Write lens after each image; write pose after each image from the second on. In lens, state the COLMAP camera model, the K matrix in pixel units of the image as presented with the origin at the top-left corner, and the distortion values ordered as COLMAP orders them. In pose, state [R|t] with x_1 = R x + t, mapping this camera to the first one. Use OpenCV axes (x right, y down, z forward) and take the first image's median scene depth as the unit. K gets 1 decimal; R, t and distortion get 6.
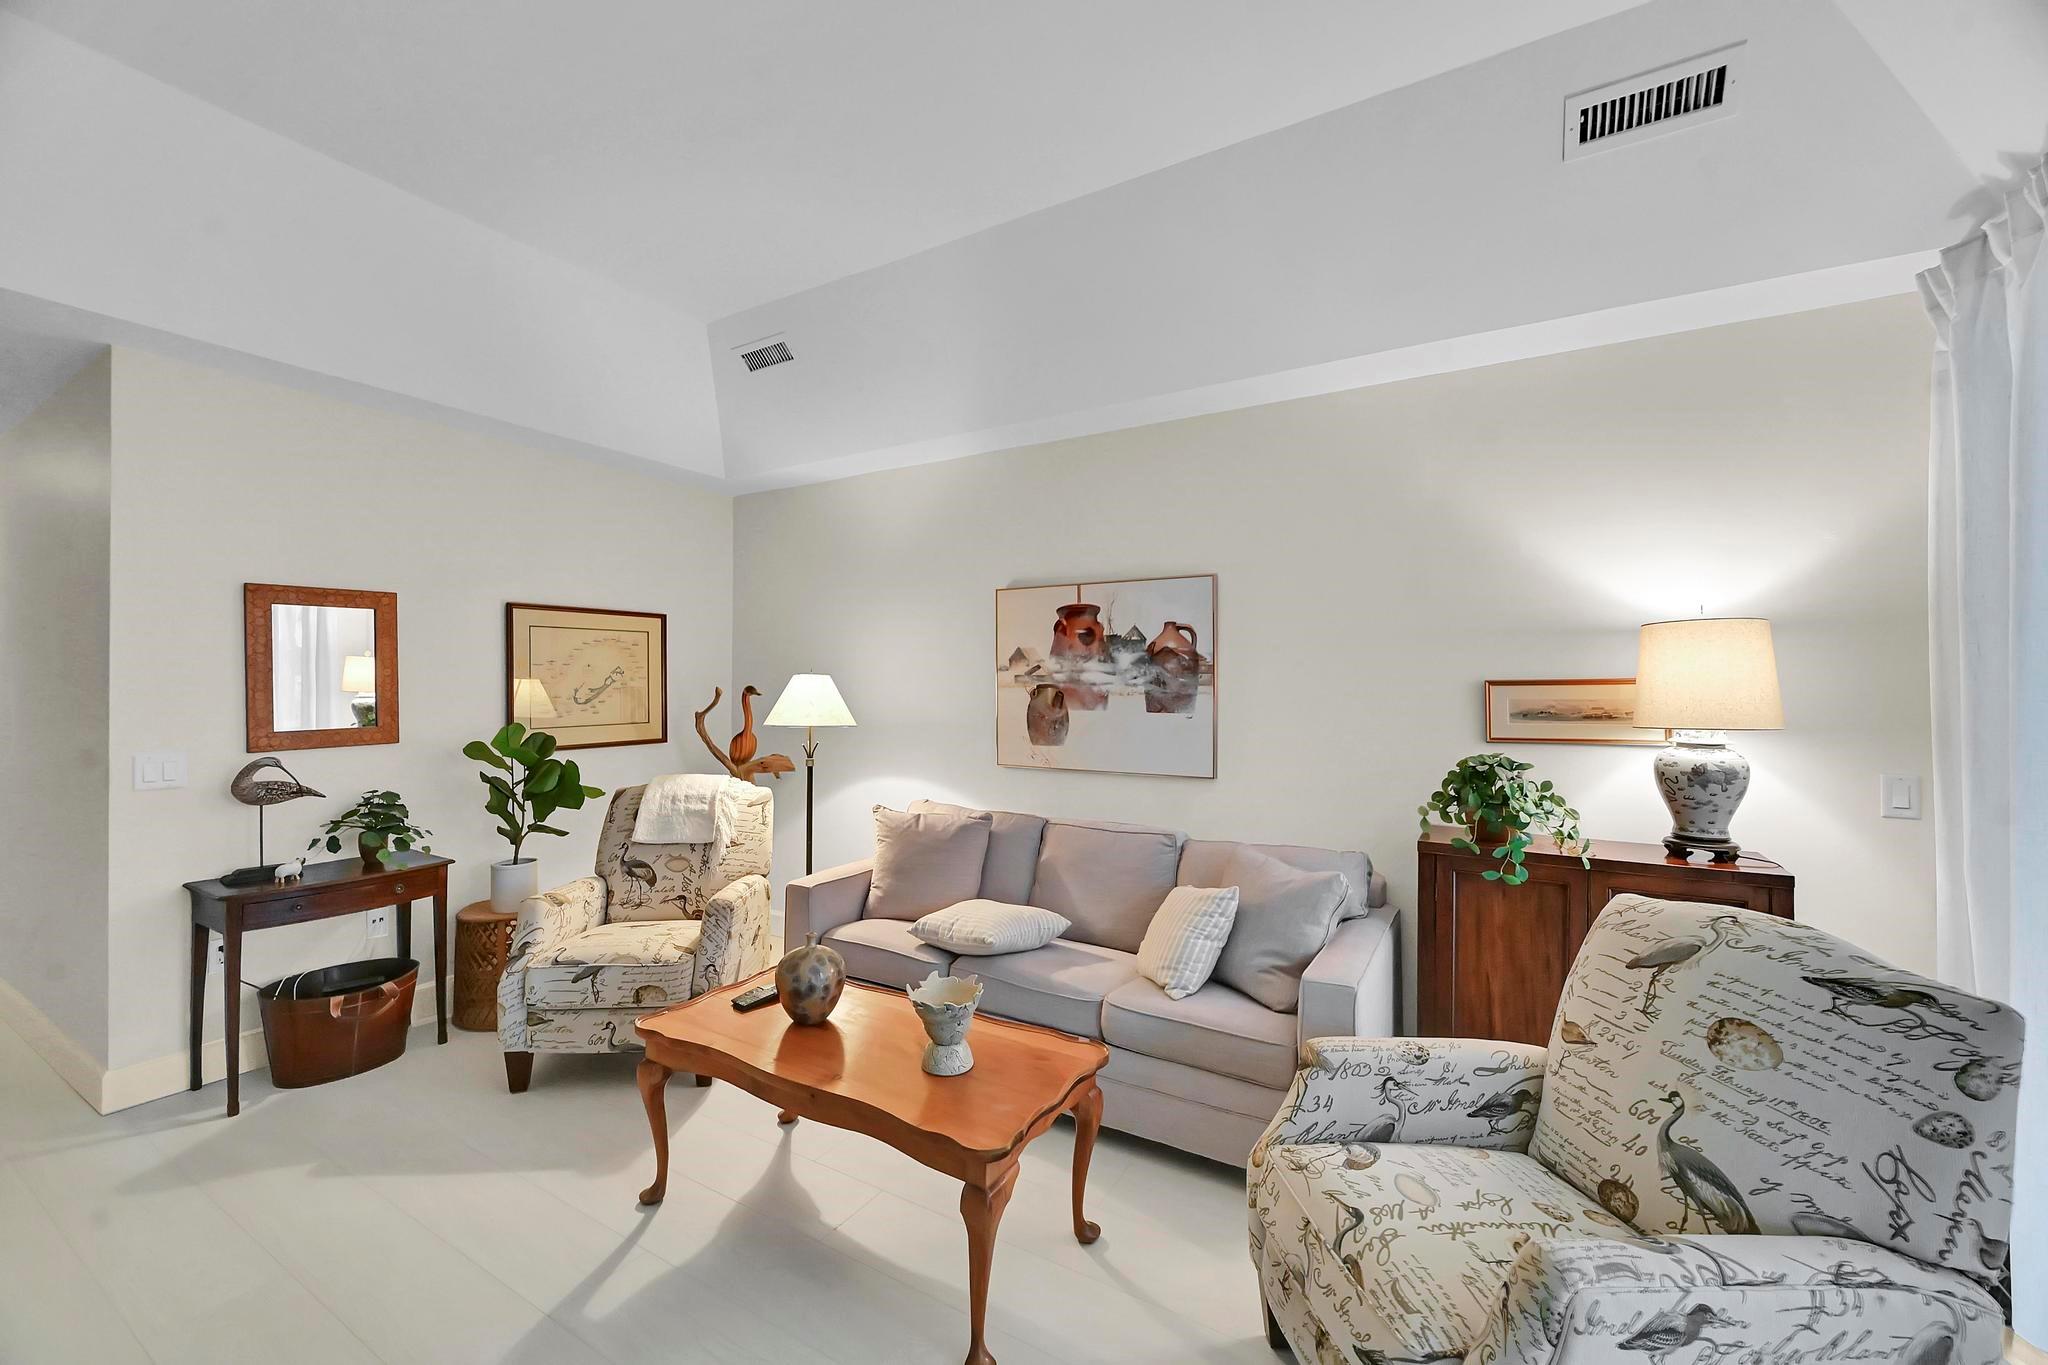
lens RADIAL K [[800.4, 0, 1020.9], [0, 800.4, 677.0], [0, 0, 1]] dist [-0.002732, -0.000039]
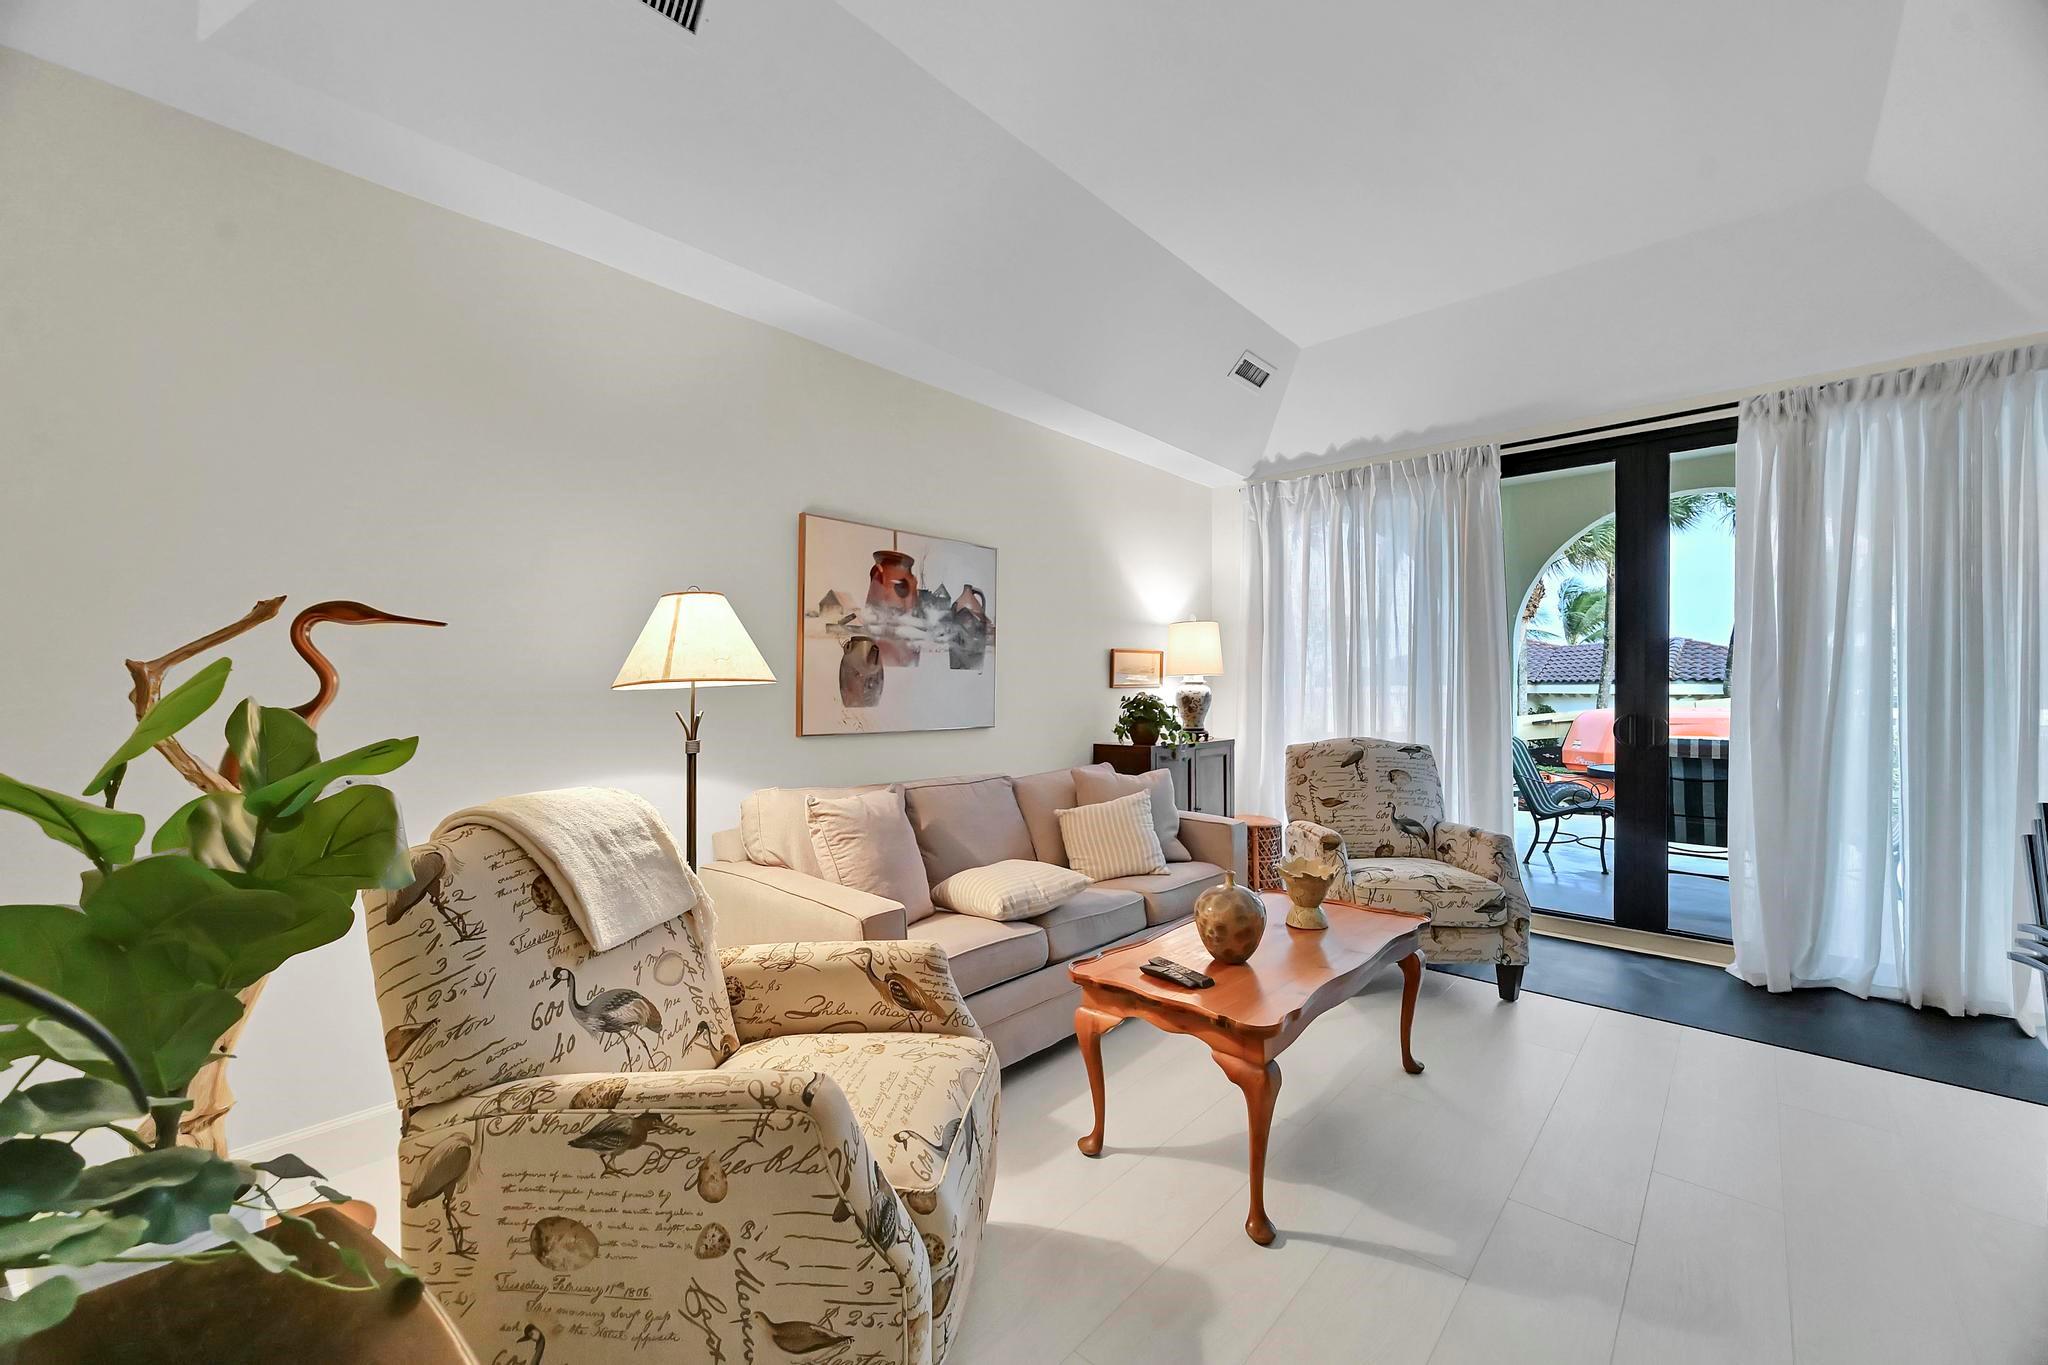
lens RADIAL K [[800.4, 0, 1018.4], [0, 800.4, 688.7], [0, 0, 1]] dist [-0.002732, -0.000039]
pose [[0.209472, -0.002709, 0.977811, -0.808753], [-0.010821, 0.999928, 0.005089, 0.061271], [-0.977755, -0.011647, 0.209428, 0.669955]]
